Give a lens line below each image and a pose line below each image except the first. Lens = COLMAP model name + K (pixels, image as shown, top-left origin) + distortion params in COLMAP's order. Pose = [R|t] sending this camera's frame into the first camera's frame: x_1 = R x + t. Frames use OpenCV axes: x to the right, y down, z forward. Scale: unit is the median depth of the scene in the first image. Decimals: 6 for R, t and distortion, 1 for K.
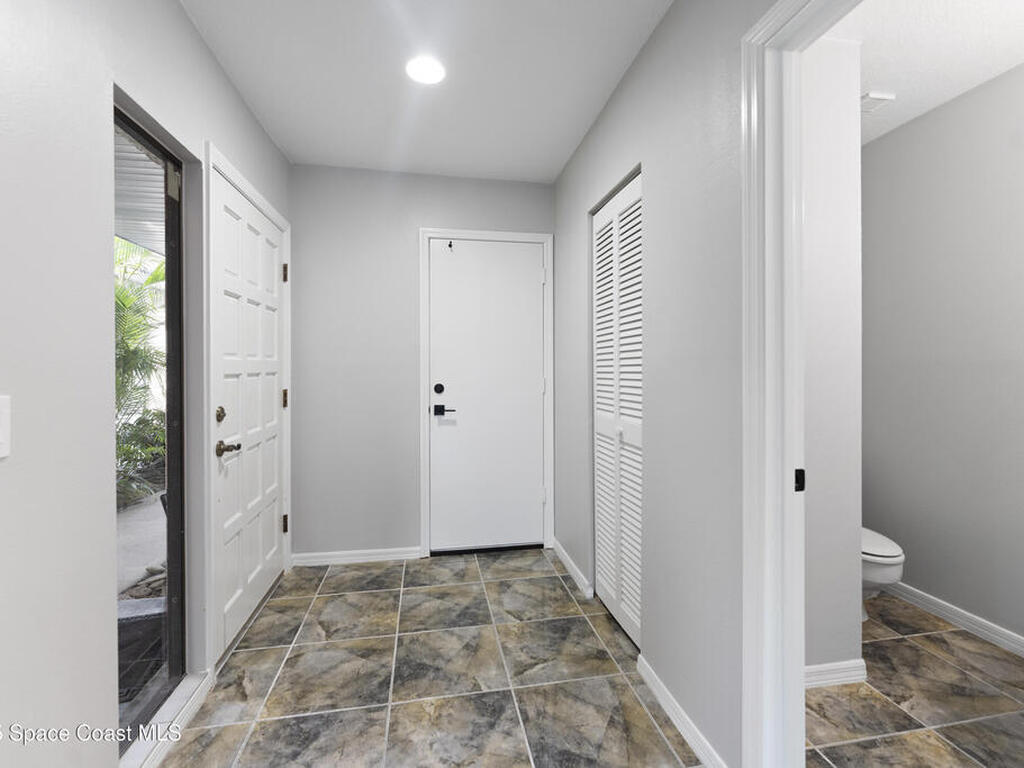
lens RADIAL K [[463.2, 0, 511.7], [0, 463.2, 373.0], [0, 0, 1]] dist [-0.003568, -0.001344]
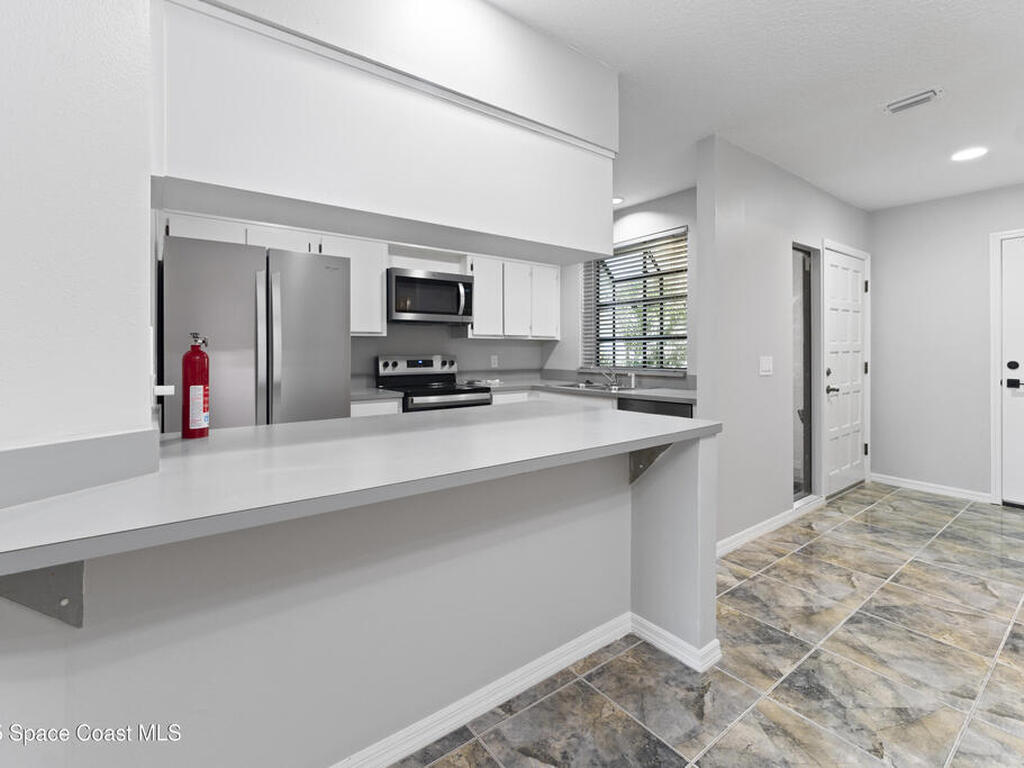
lens RADIAL K [[463.2, 0, 507.7], [0, 463.2, 349.2], [0, 0, 1]] dist [-0.003568, -0.001344]
pose [[0.436433, -0.002481, -0.899733, 0.397836], [-0.006320, 0.999963, -0.005823, 0.009001], [0.899714, 0.008227, 0.436401, -0.794970]]
